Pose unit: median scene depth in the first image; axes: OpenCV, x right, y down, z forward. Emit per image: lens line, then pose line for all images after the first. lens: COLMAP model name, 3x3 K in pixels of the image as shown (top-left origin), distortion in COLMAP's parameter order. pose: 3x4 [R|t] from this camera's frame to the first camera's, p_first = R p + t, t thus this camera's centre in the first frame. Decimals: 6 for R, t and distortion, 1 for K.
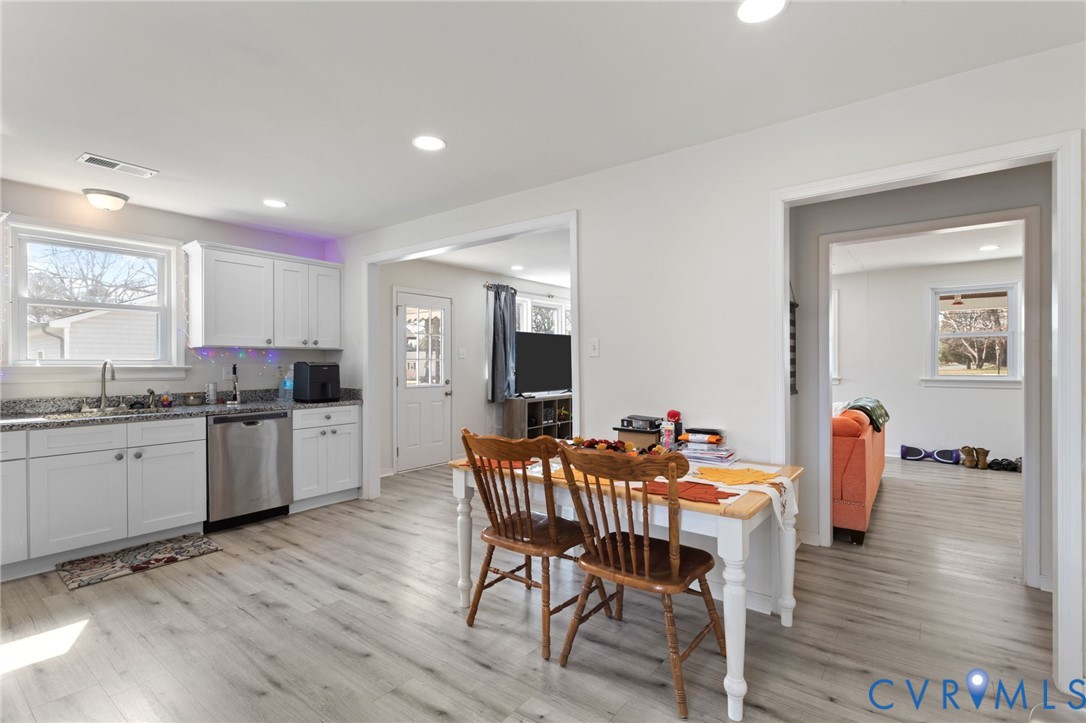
lens RADIAL K [[510.5, 0, 538.8], [0, 510.5, 365.5], [0, 0, 1]] dist [-0.004153, 0.001696]
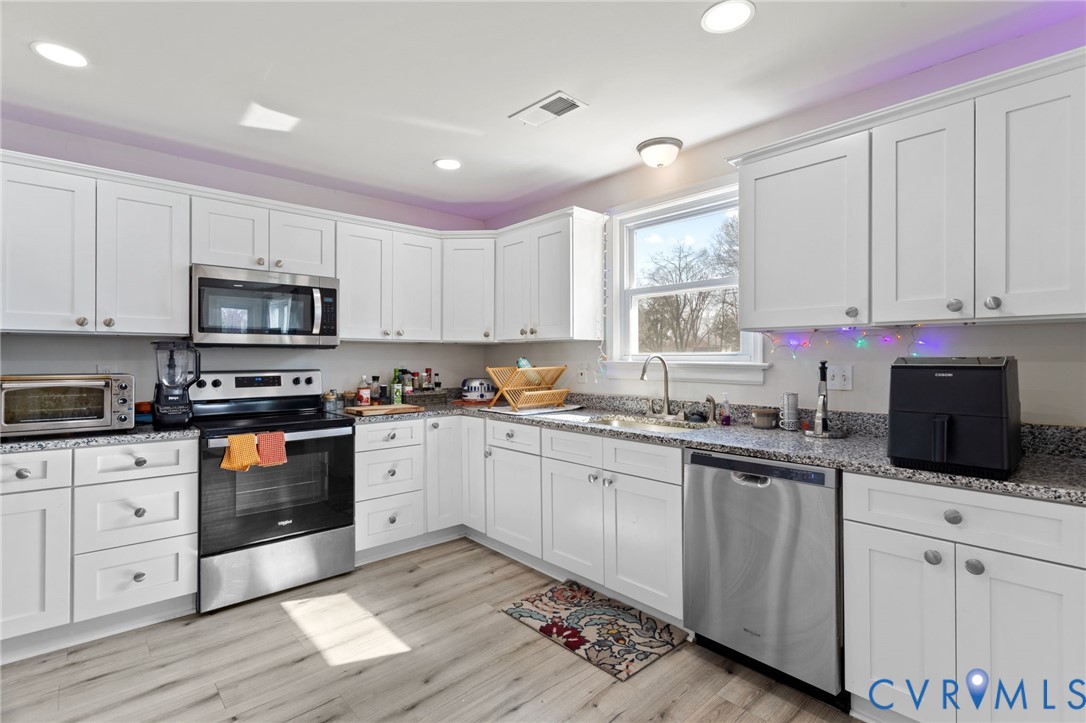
lens RADIAL K [[510.5, 0, 538.8], [0, 510.5, 357.5], [0, 0, 1]] dist [-0.004153, 0.001696]
pose [[-0.173628, 0.001956, -0.984809, -0.030304], [-0.004472, 0.999986, 0.002775, -0.007331], [0.984801, 0.004885, -0.173617, 0.914626]]
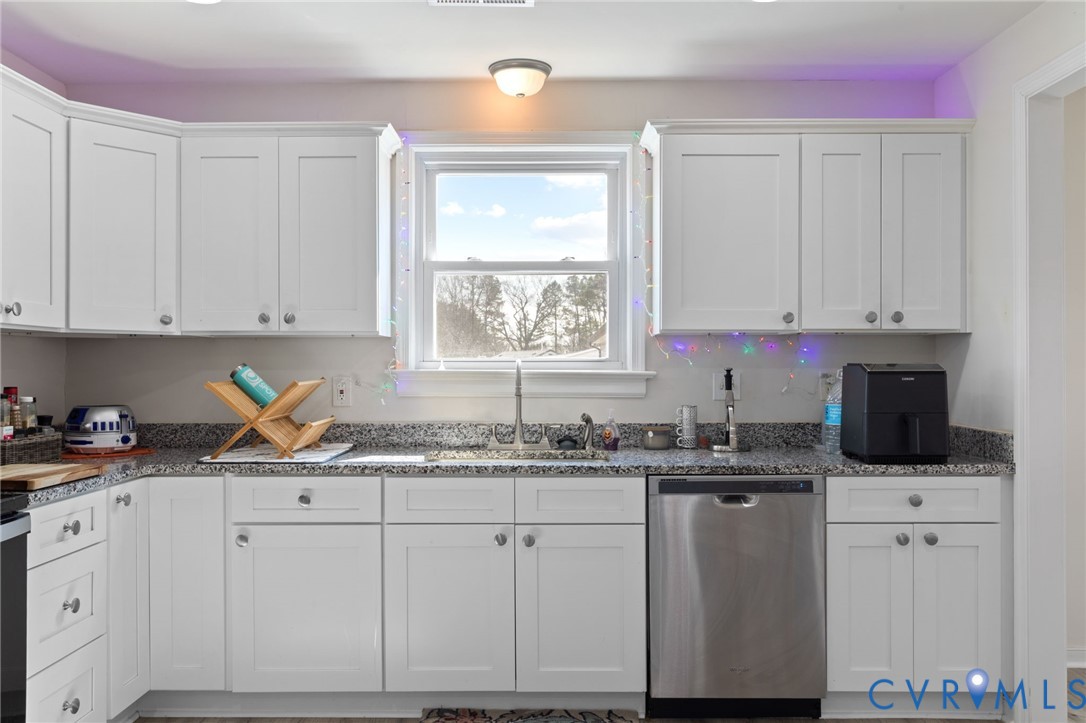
lens RADIAL K [[909.5, 0, 540.7], [0, 909.5, 365.0], [0, 0, 1]] dist [0.006402, 0.009102]
pose [[0.609442, -0.000590, -0.792830, -0.029411], [-0.005717, 0.999970, -0.005139, -0.000431], [0.792810, 0.007664, 0.609421, 0.385657]]
